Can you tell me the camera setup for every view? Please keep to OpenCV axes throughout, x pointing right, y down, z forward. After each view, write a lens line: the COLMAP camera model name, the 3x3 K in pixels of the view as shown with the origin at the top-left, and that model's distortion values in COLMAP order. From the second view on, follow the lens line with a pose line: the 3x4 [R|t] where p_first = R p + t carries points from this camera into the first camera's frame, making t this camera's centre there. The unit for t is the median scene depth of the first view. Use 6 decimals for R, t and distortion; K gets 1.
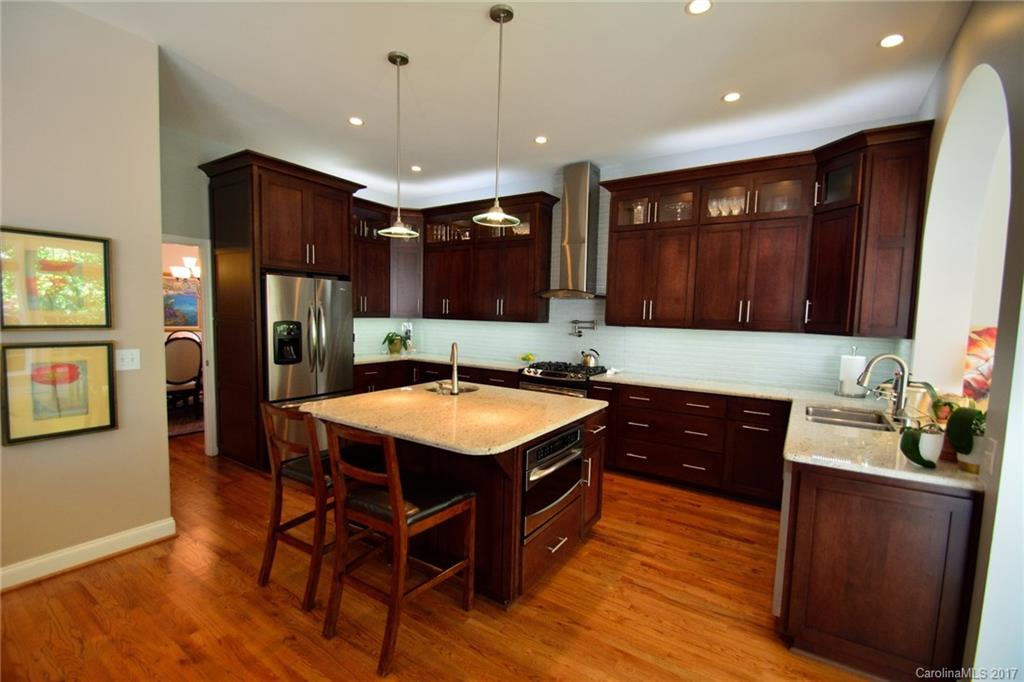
lens RADIAL K [[448.4, 0, 501.7], [0, 448.4, 348.7], [0, 0, 1]] dist [0.010698, -0.014788]
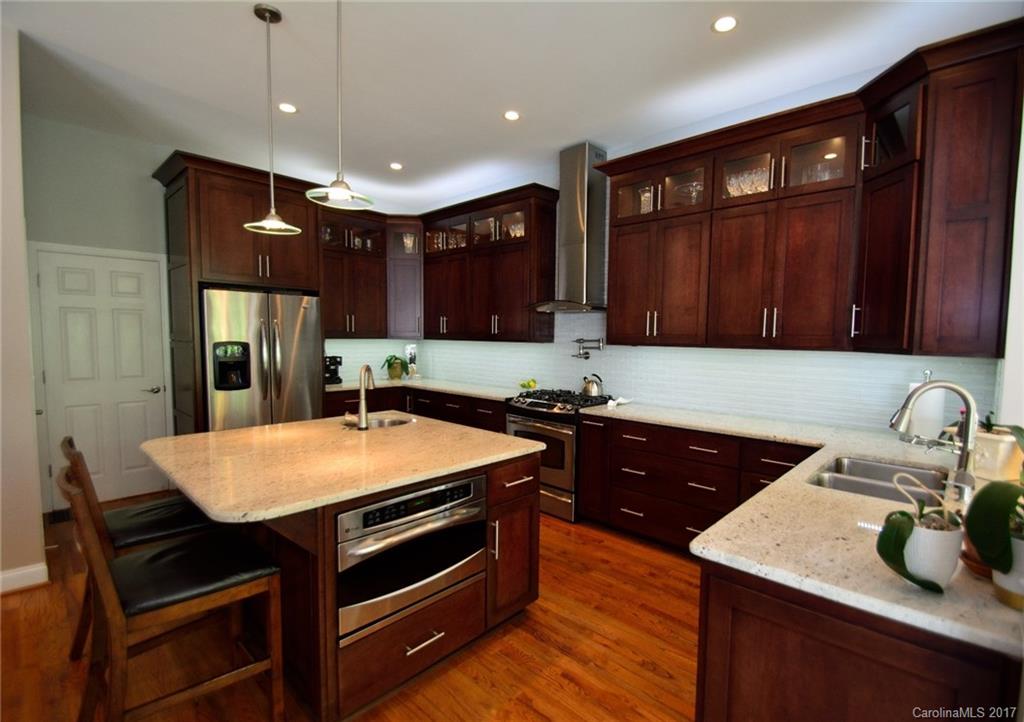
lens RADIAL K [[476.2, 0, 531.5], [0, 476.2, 369.4], [0, 0, 1]] dist [0.003523, -0.010345]
pose [[0.988700, -0.000196, -0.149905, 0.260853], [-0.001667, 0.999923, -0.012306, 0.003454], [0.149896, 0.012417, 0.988624, 0.167059]]
